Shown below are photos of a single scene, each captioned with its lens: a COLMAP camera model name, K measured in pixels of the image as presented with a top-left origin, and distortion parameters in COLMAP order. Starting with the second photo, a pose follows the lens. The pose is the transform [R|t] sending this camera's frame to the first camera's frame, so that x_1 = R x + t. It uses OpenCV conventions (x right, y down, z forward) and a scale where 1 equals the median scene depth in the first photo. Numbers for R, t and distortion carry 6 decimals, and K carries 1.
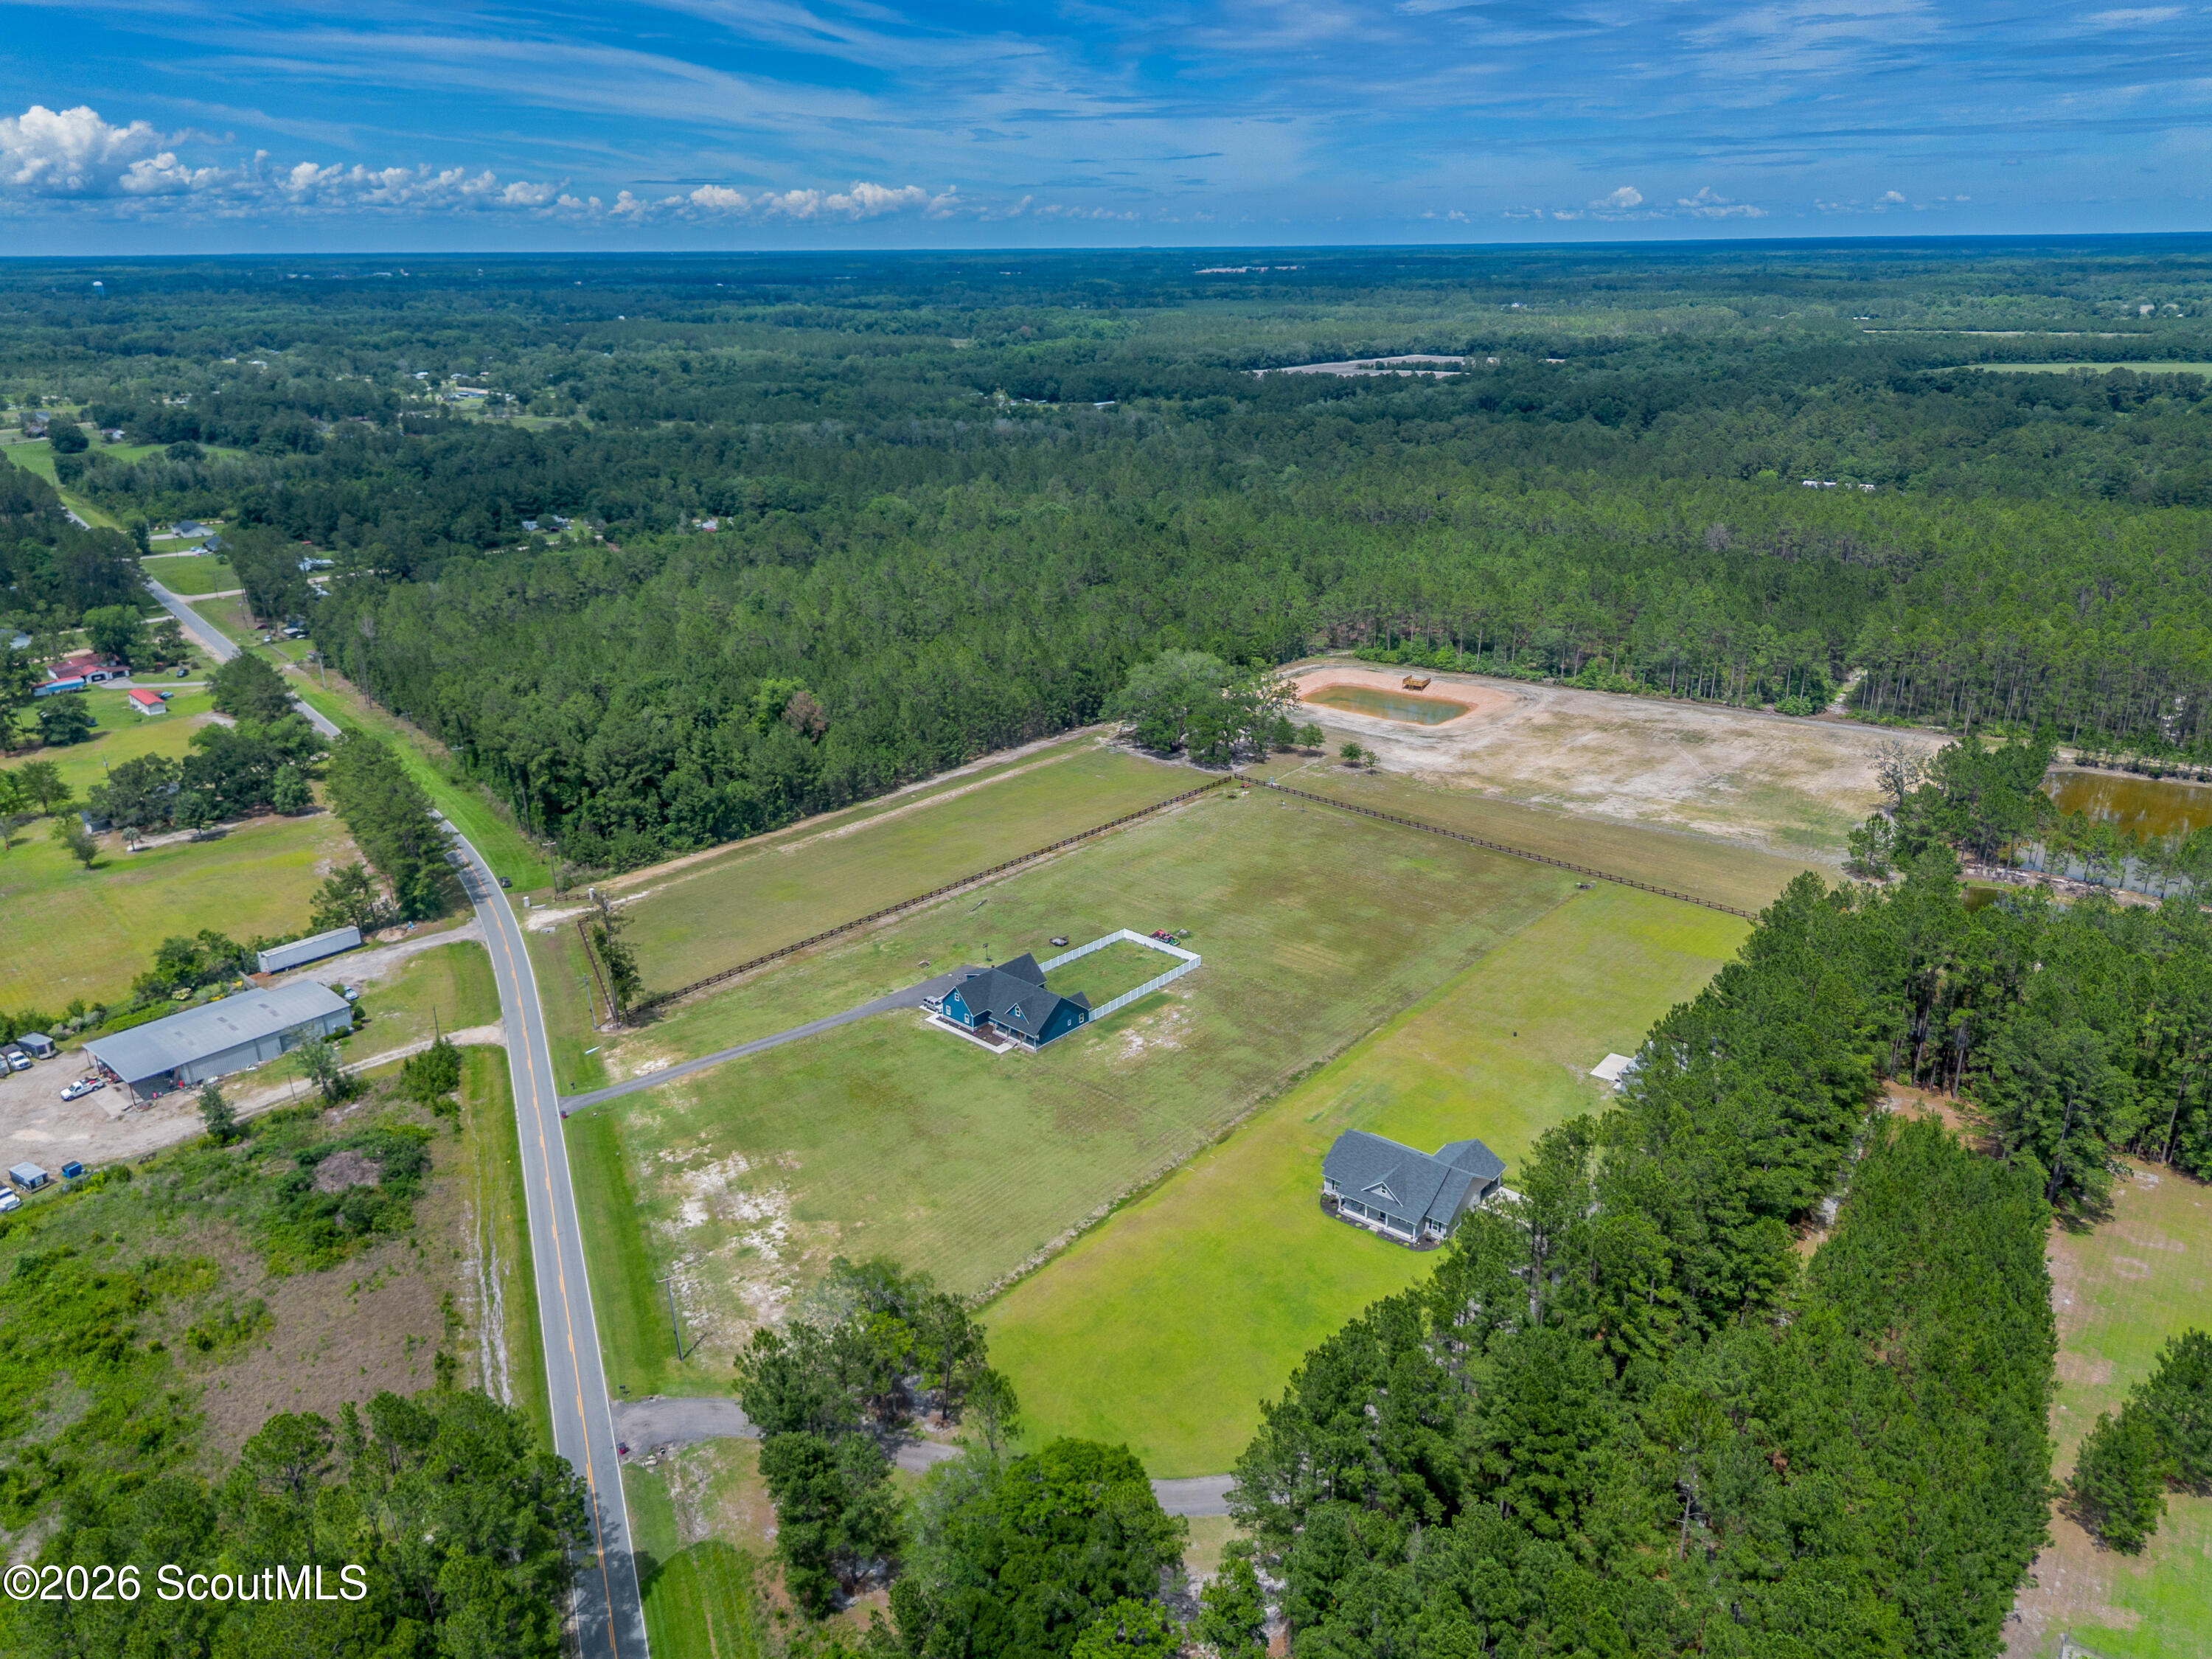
lens RADIAL K [[1569.9, 0, 1106.0], [0, 1569.9, 829.5], [0, 0, 1]] dist [0.085999, -0.109166]
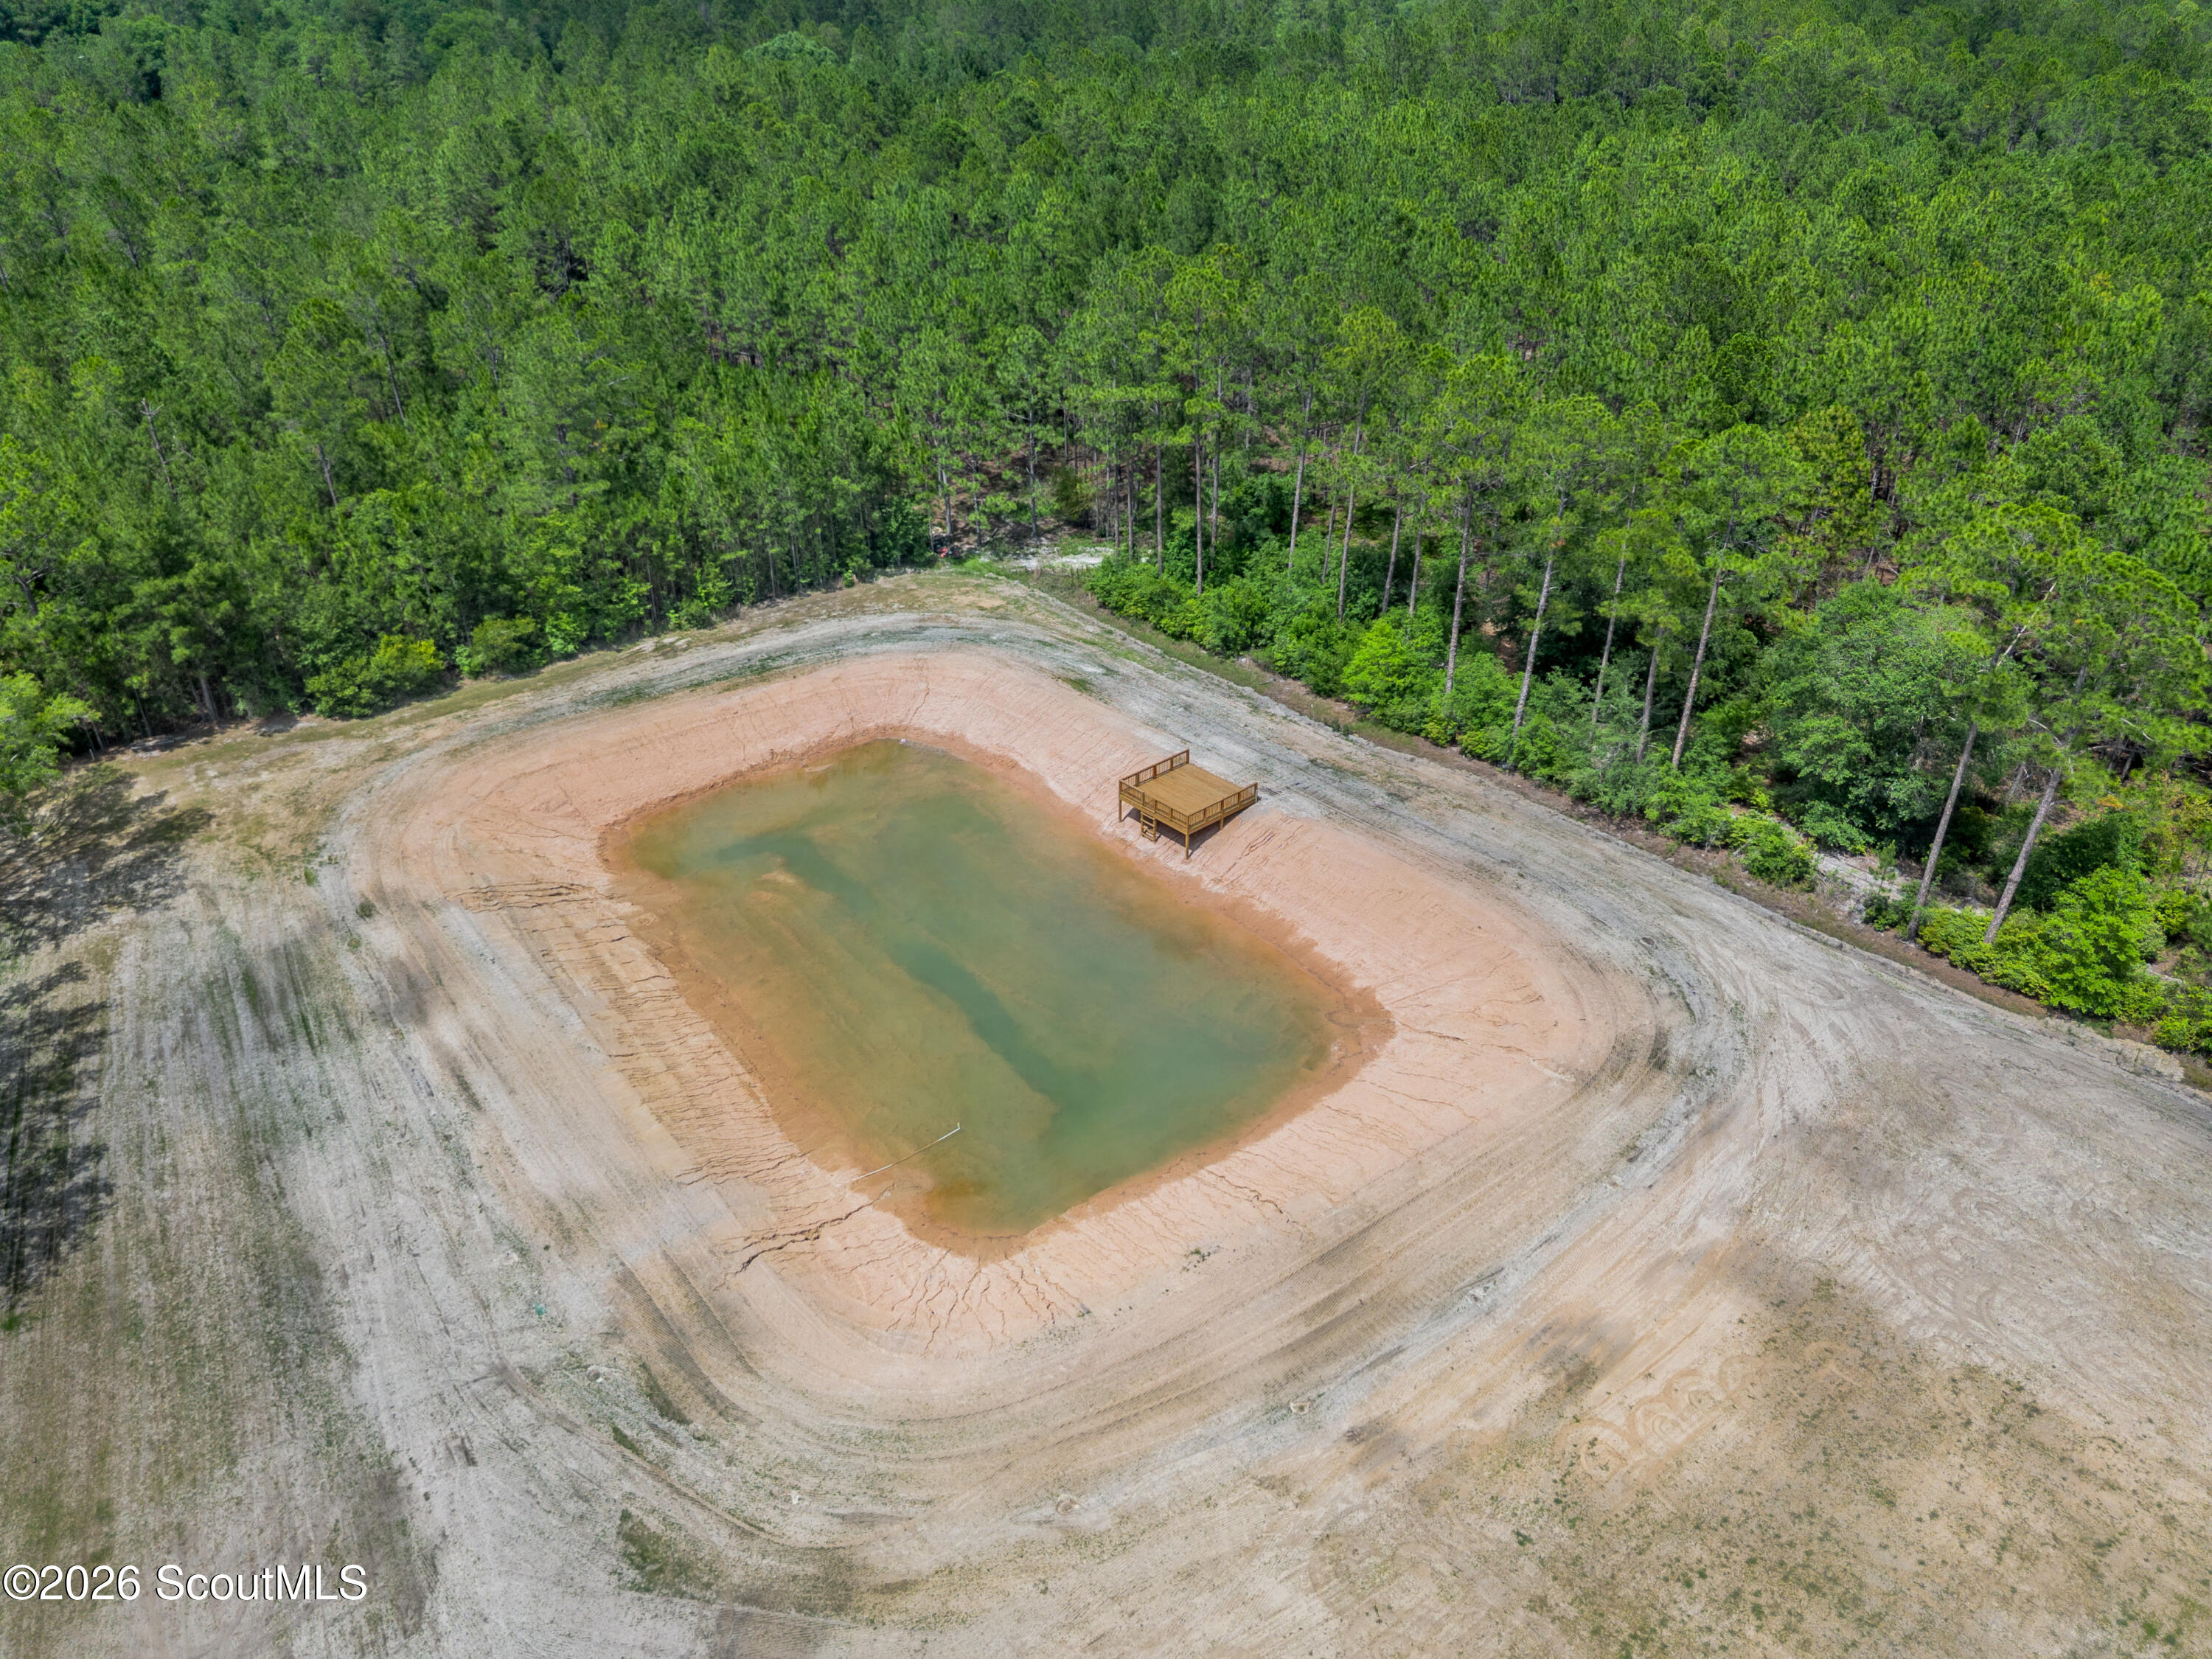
lens RADIAL K [[1569.9, 0, 1106.0], [0, 1569.9, 829.5], [0, 0, 1]] dist [0.085999, -0.109166]
pose [[0.972205, 0.130581, -0.194333, 0.263559], [-0.089759, 0.974480, 0.205749, -0.152272], [0.216240, -0.182587, 0.959115, 0.916628]]
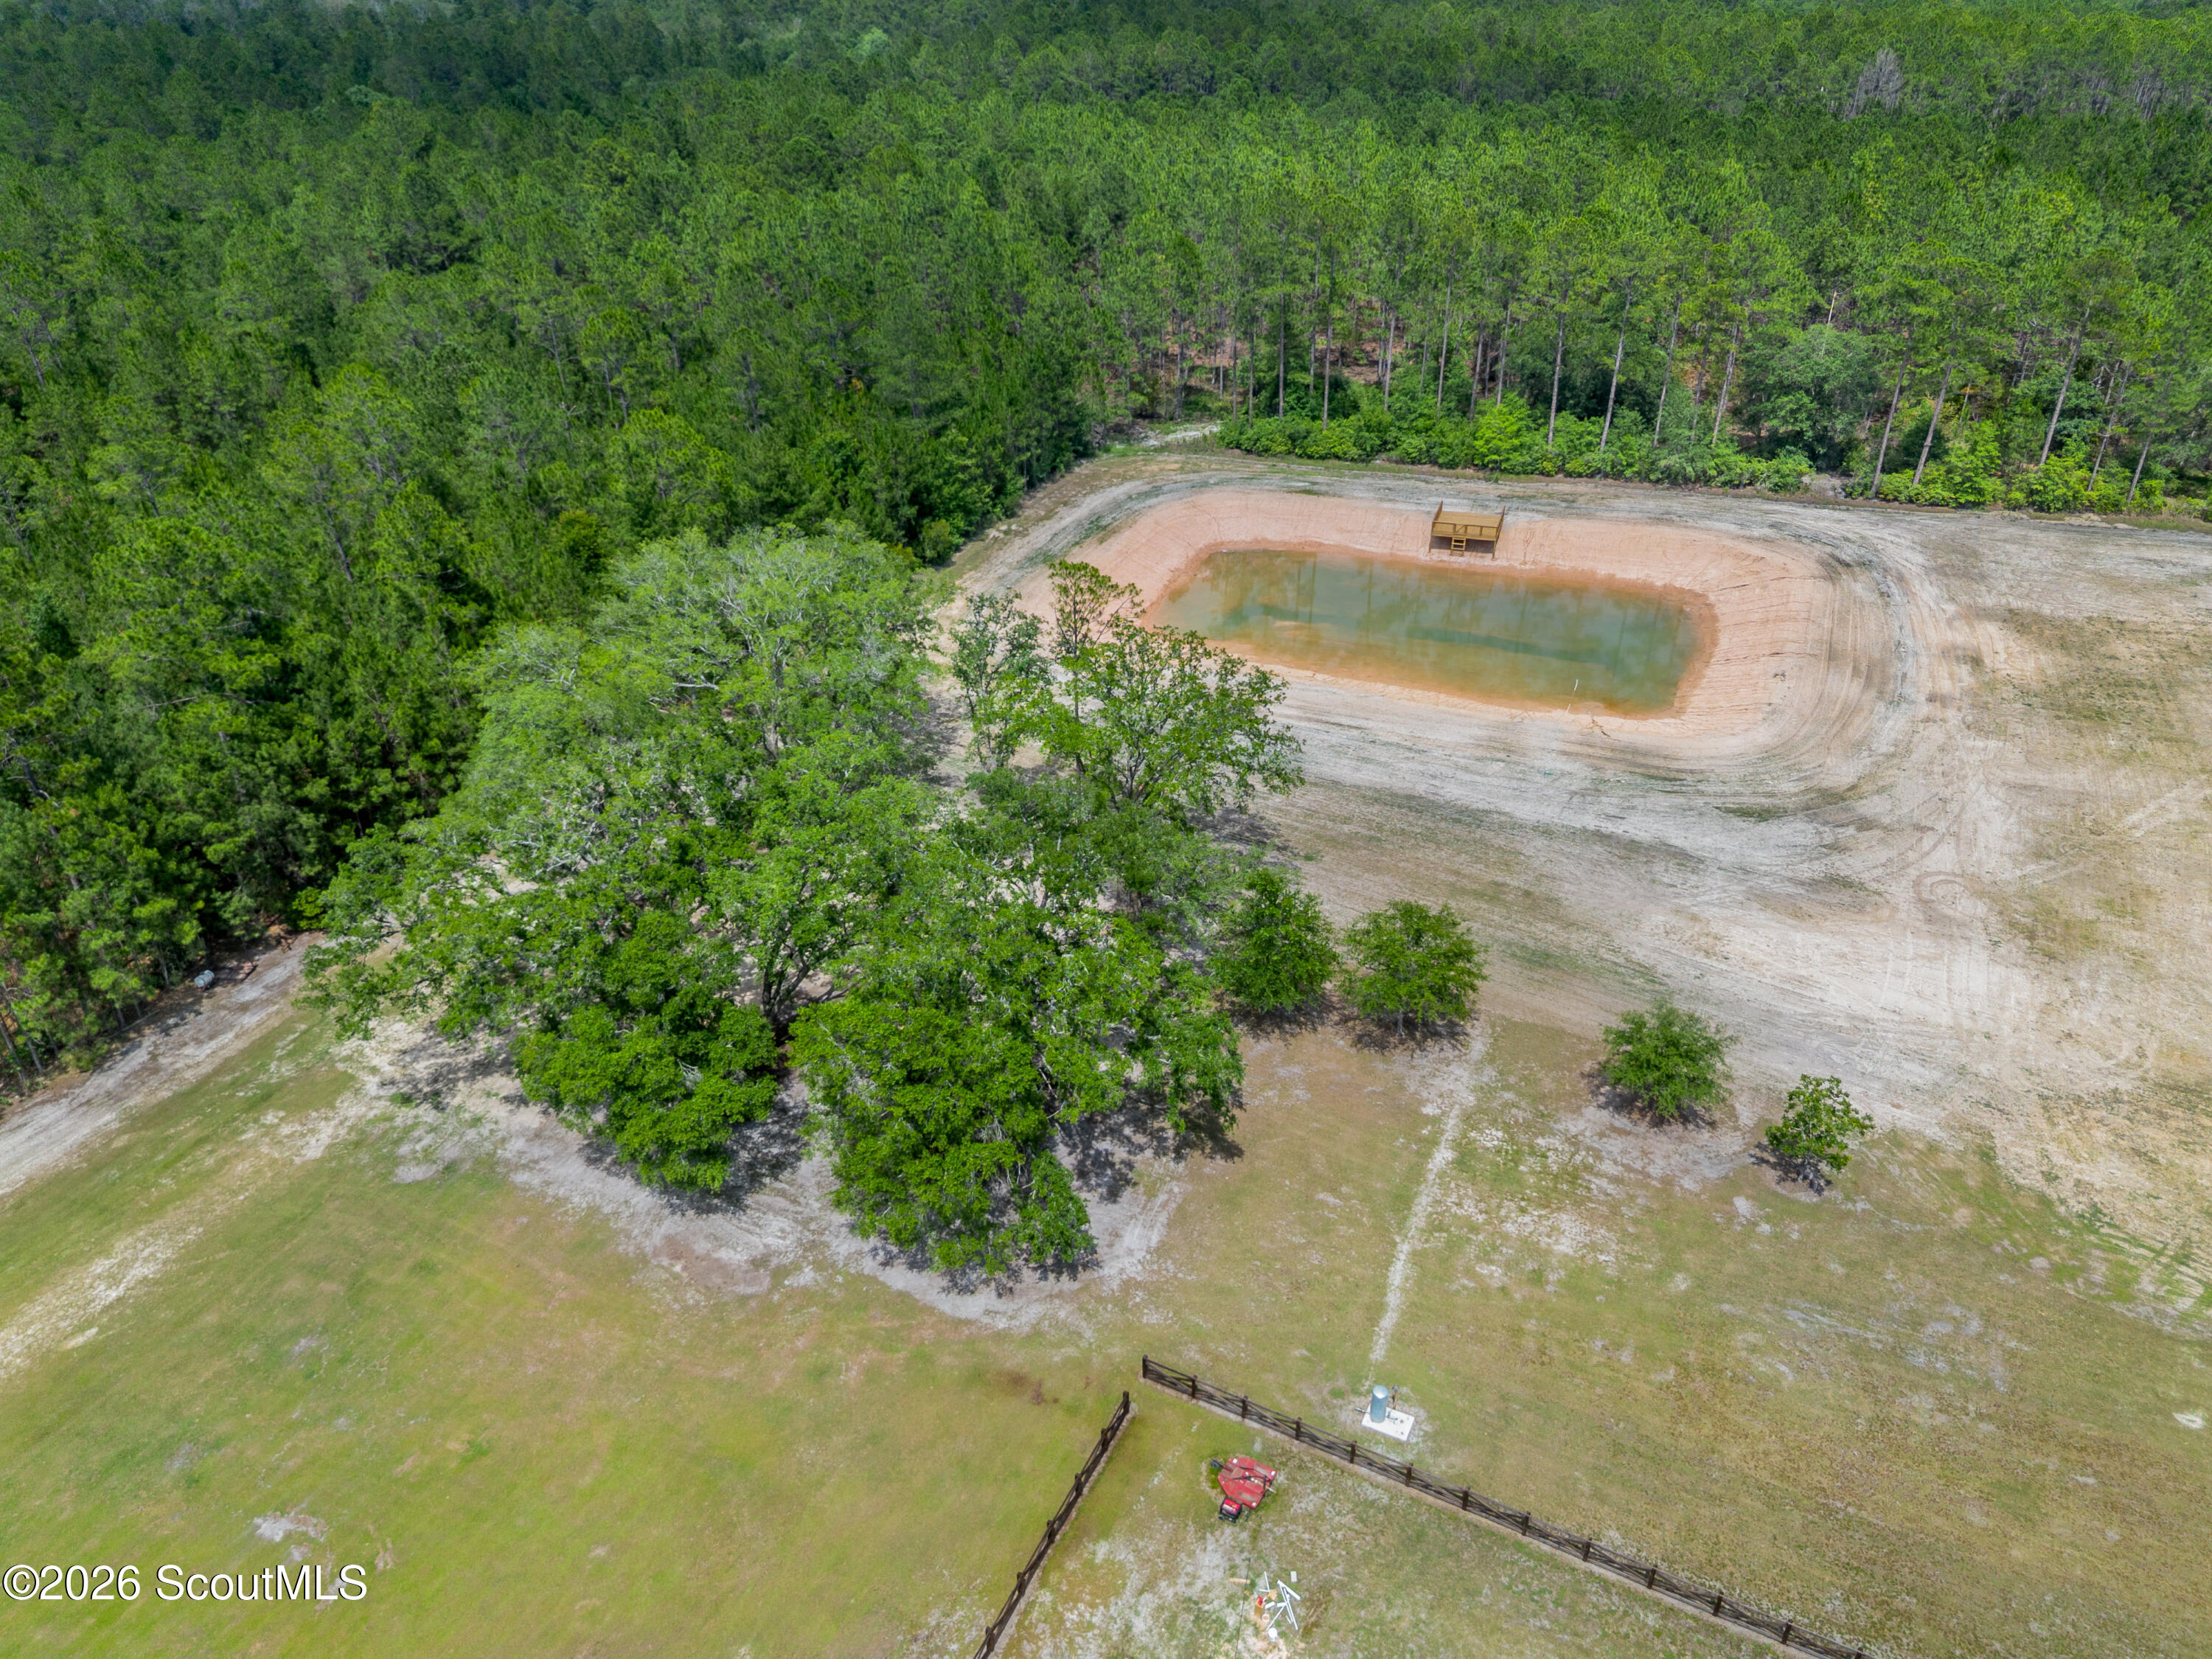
lens RADIAL K [[1569.9, 0, 1106.0], [0, 1569.9, 829.5], [0, 0, 1]] dist [0.085999, -0.109166]
pose [[0.959598, -0.144367, 0.241516, 0.043247], [0.098237, 0.976225, 0.193222, -0.118497], [-0.263669, -0.161690, 0.950965, 0.807487]]
